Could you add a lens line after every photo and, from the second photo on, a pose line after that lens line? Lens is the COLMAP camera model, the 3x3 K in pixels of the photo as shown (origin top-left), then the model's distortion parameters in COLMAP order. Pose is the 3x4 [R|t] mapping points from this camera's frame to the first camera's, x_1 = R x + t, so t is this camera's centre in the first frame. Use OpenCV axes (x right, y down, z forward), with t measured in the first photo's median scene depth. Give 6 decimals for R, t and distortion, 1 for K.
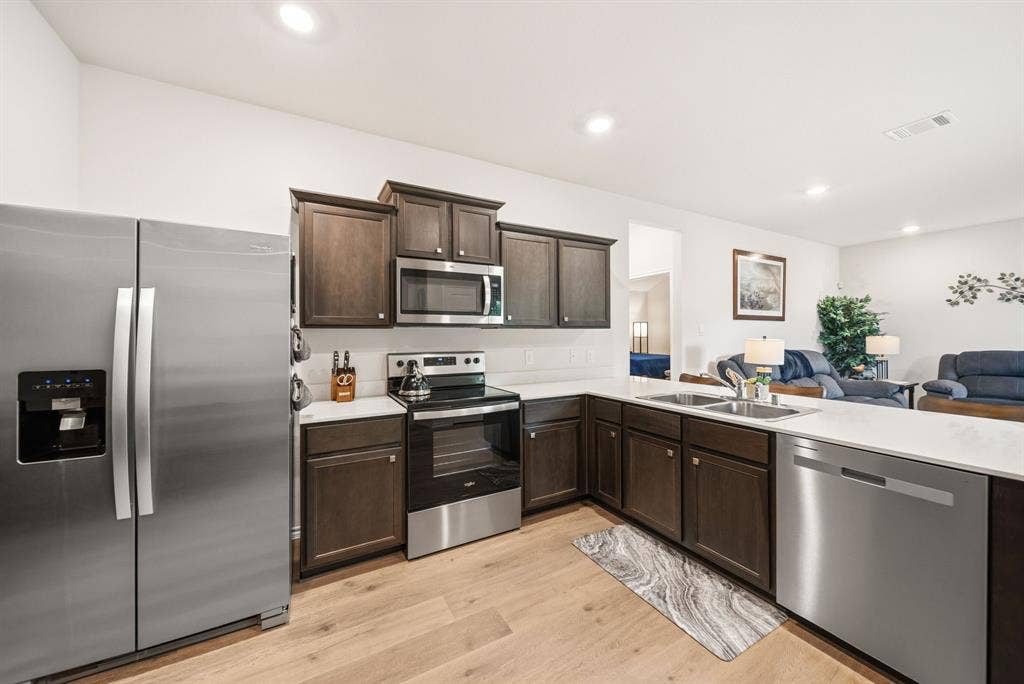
lens RADIAL K [[371.7, 0, 500.3], [0, 371.7, 334.7], [0, 0, 1]] dist [0.000274, 0.000001]
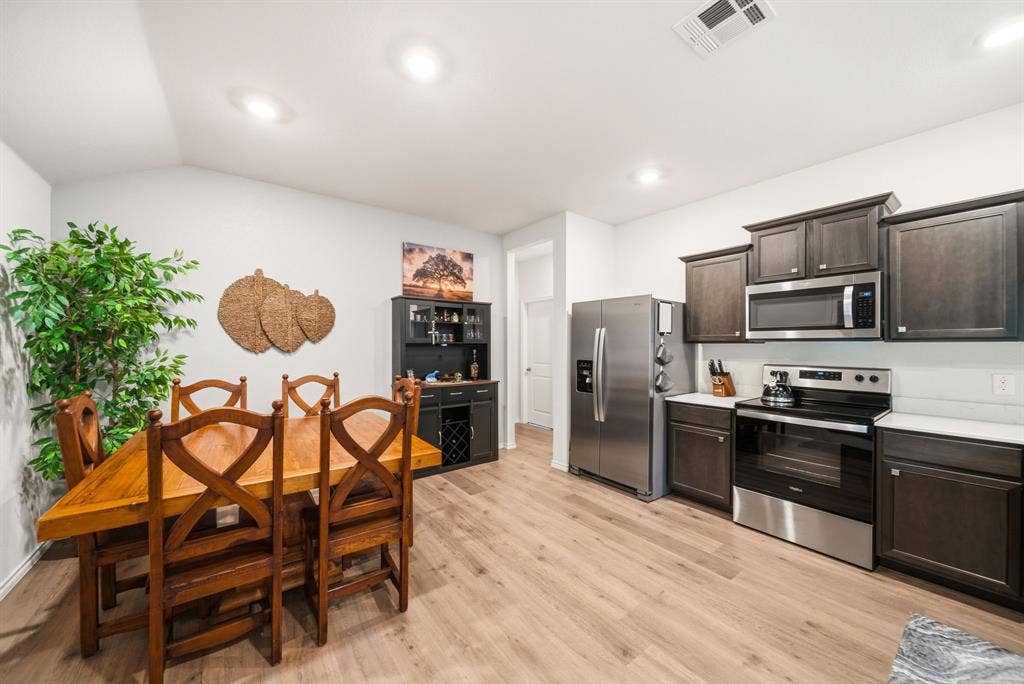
lens RADIAL K [[368.1, 0, 517.9], [0, 368.1, 344.5], [0, 0, 1]] dist [-0.001737, 0.000053]
pose [[0.157258, -0.000663, -0.987557, 0.794919], [-0.006009, 0.999981, -0.001629, -0.006007], [0.987539, 0.006190, 0.157251, 0.044656]]
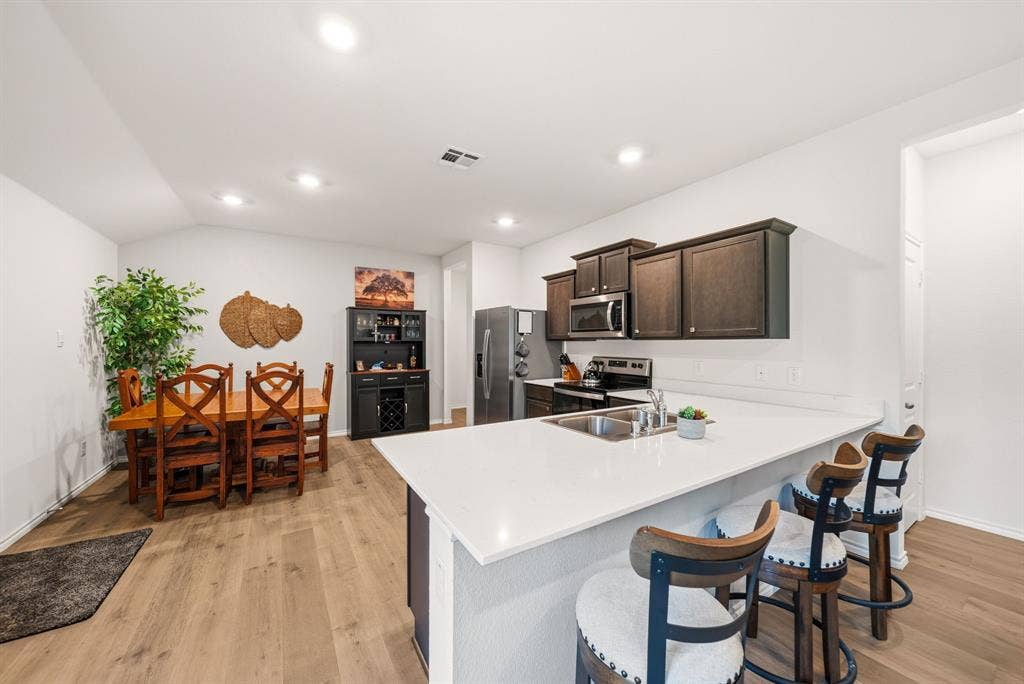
lens RADIAL K [[364.9, 0, 515.8], [0, 364.9, 341.5], [0, 0, 1]] dist [0.000745, -0.000003]
pose [[0.071973, -0.001945, -0.997405, 1.361437], [-0.005272, 0.999983, -0.002330, -0.008213], [0.997393, 0.005426, 0.071961, 0.600550]]
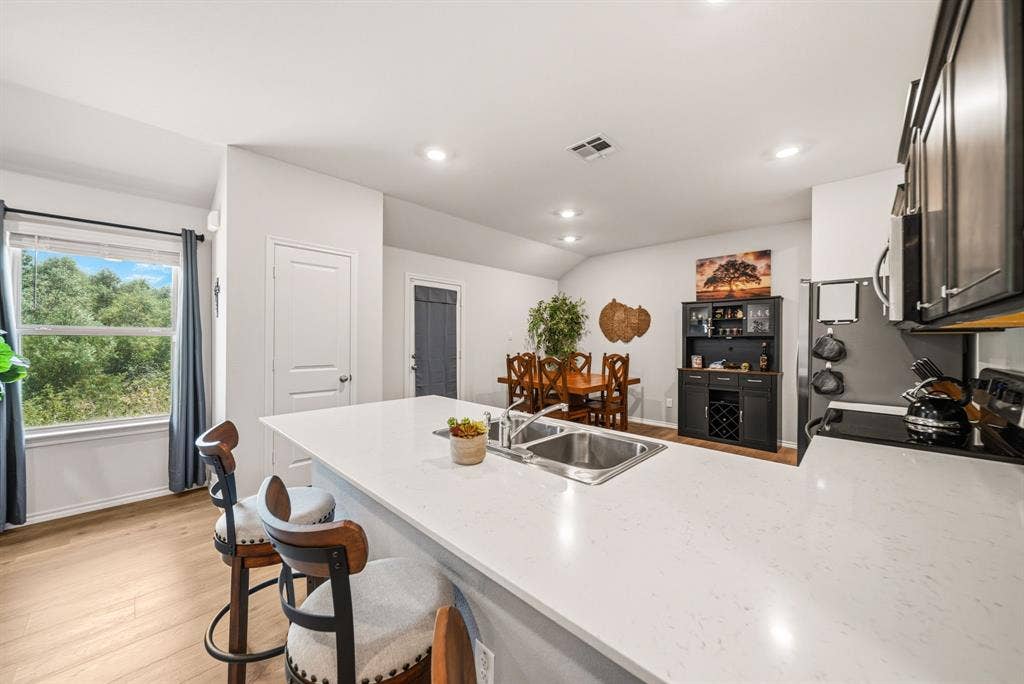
lens RADIAL K [[364.9, 0, 515.8], [0, 364.9, 341.5], [0, 0, 1]] dist [0.000745, -0.000003]
pose [[-0.949391, 0.000355, -0.314096, 0.780839], [-0.003403, 0.999929, 0.011418, -0.003088], [0.314077, 0.011910, -0.949323, 1.483778]]
